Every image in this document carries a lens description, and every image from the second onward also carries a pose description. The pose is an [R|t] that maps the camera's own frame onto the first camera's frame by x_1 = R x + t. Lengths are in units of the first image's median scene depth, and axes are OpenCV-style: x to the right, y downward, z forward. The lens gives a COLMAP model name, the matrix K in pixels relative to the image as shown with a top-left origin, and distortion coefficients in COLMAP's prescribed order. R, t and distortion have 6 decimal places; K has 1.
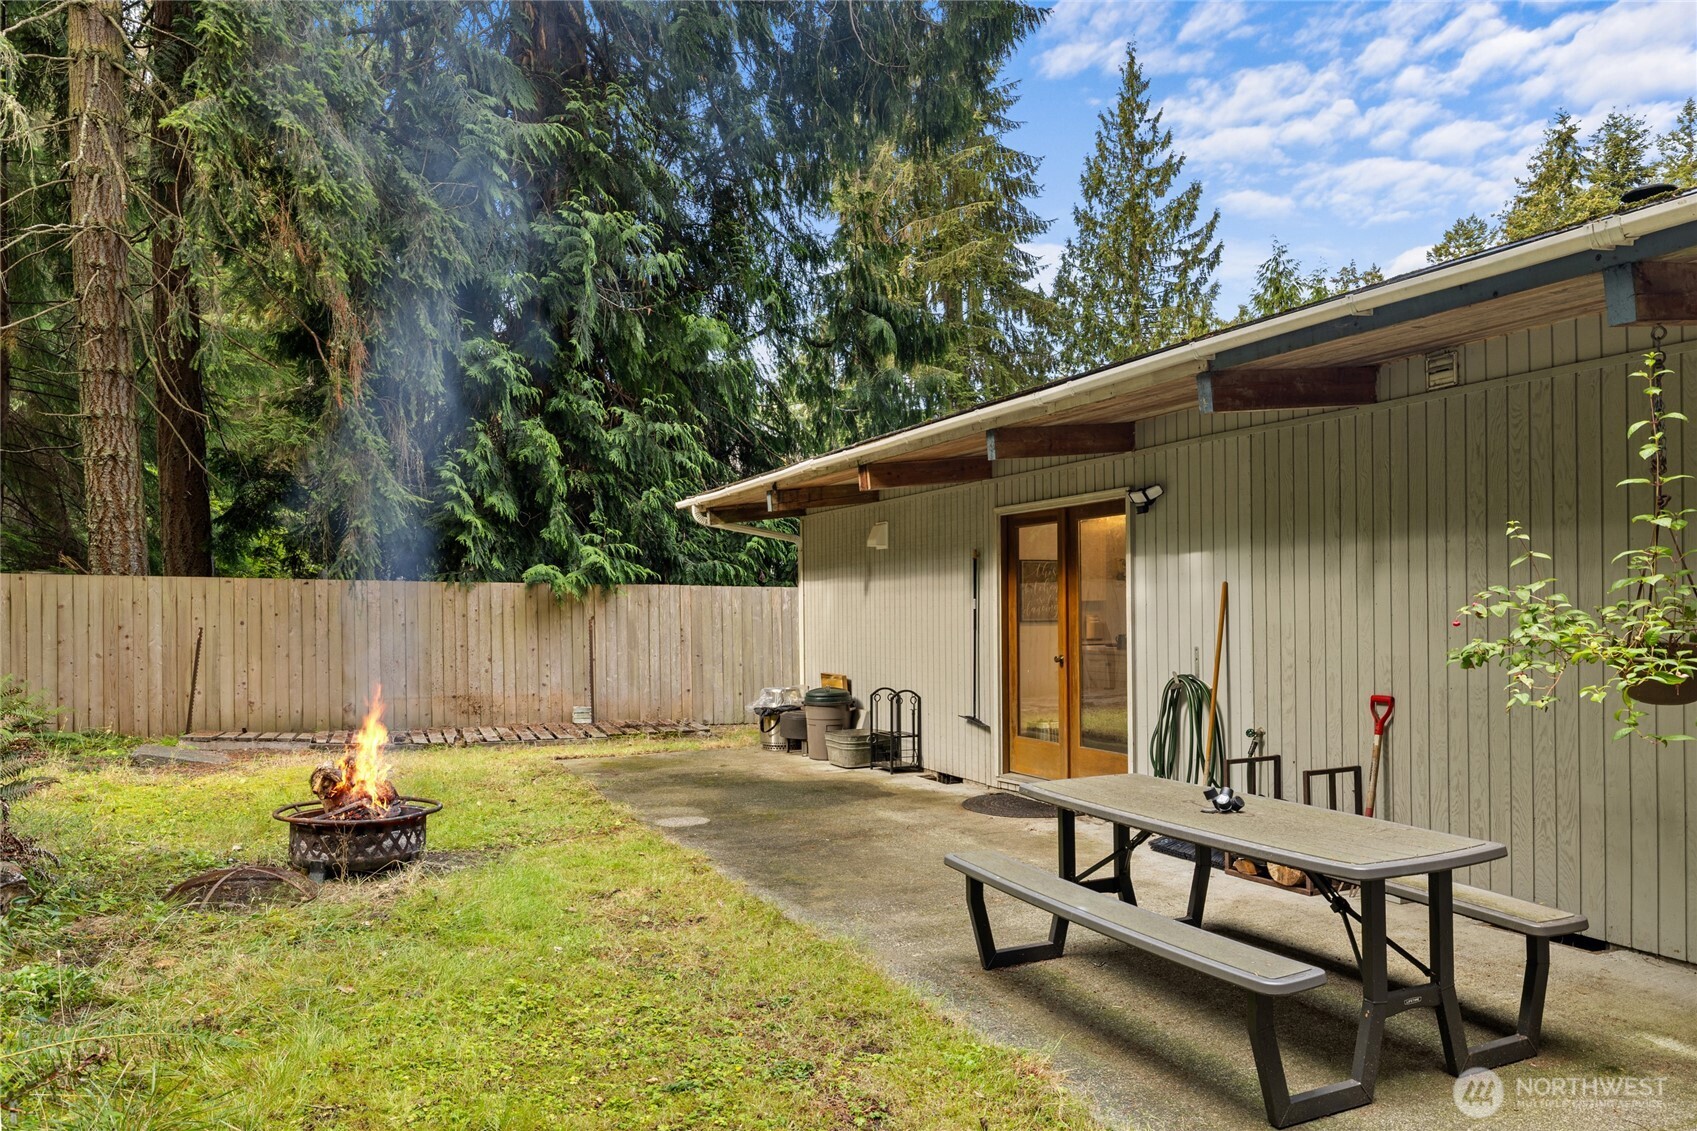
lens RADIAL K [[1066.6, 0, 815.2], [0, 1066.6, 614.5], [0, 0, 1]] dist [0.006359, 0.002626]
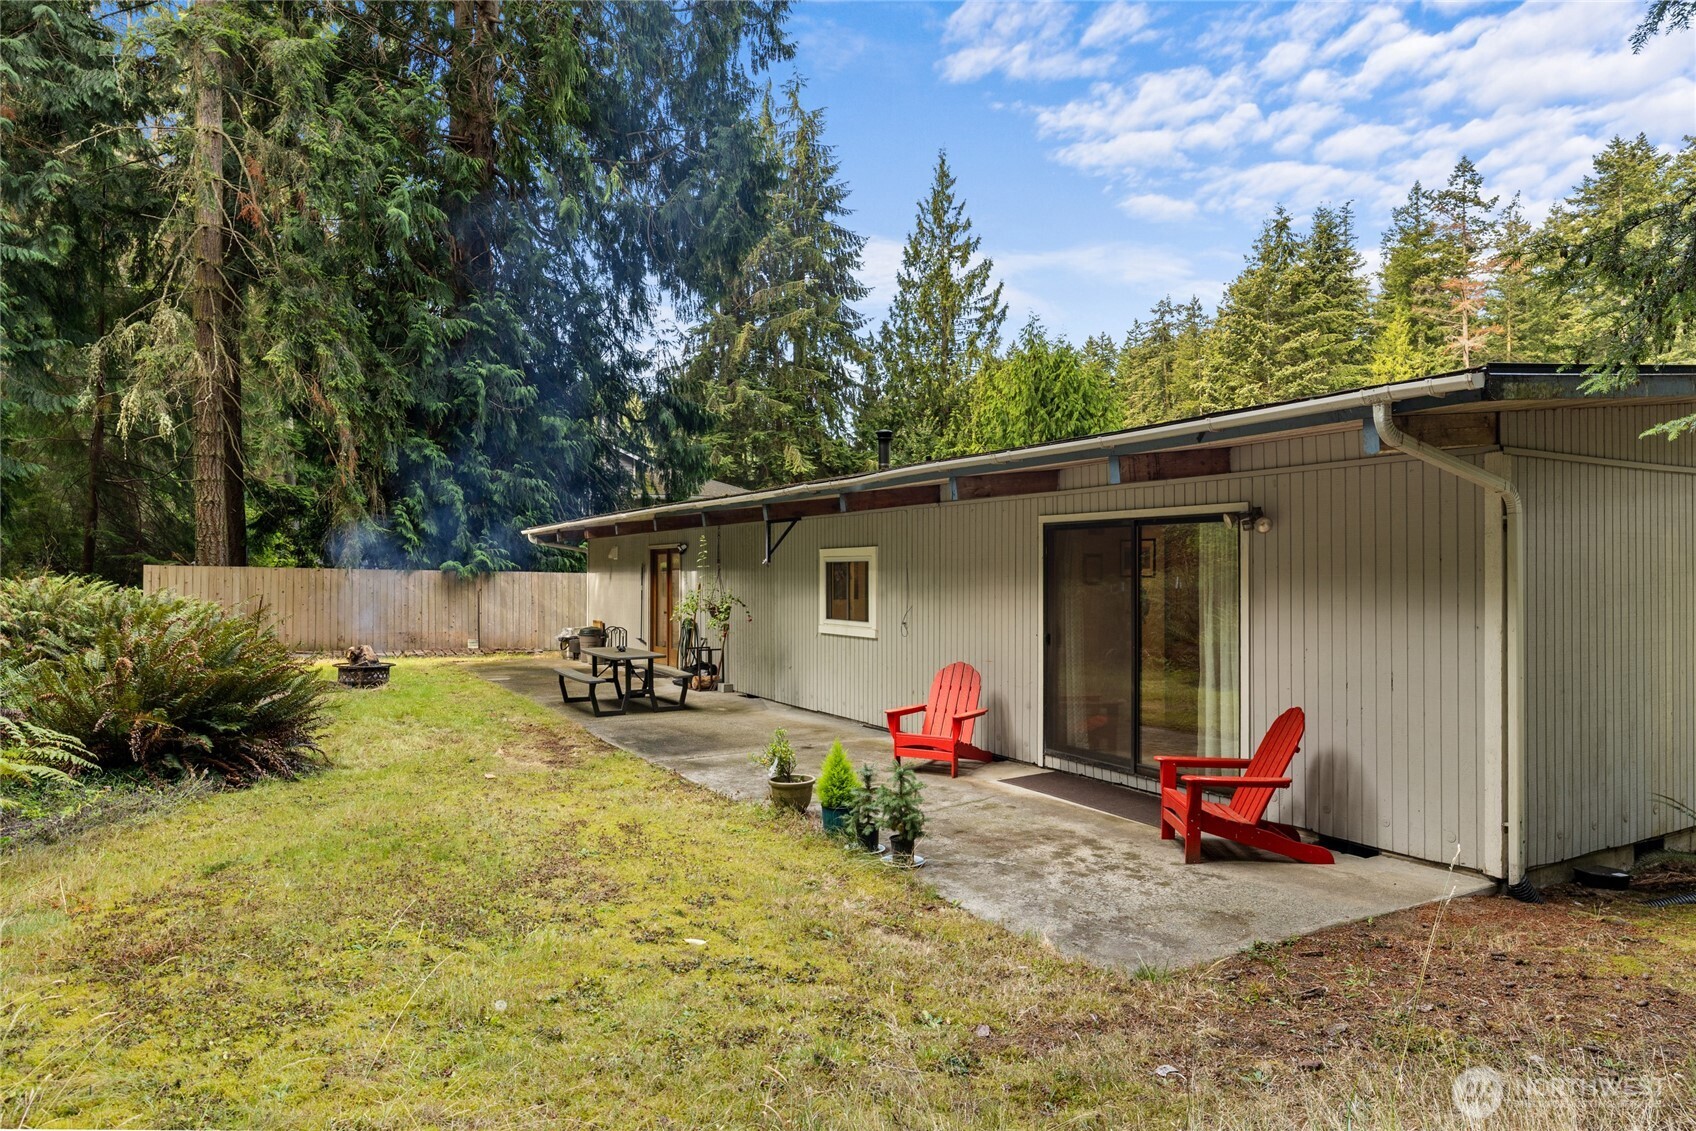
lens RADIAL K [[1018.4, 0, 851.0], [0, 1018.4, 565.4], [0, 0, 1]] dist [-0.008588, 0.004904]
pose [[0.995779, 0.010718, 0.091152, 0.273753], [-0.009532, 0.999864, -0.013434, -0.022695], [-0.091283, 0.012509, 0.995746, -0.816715]]
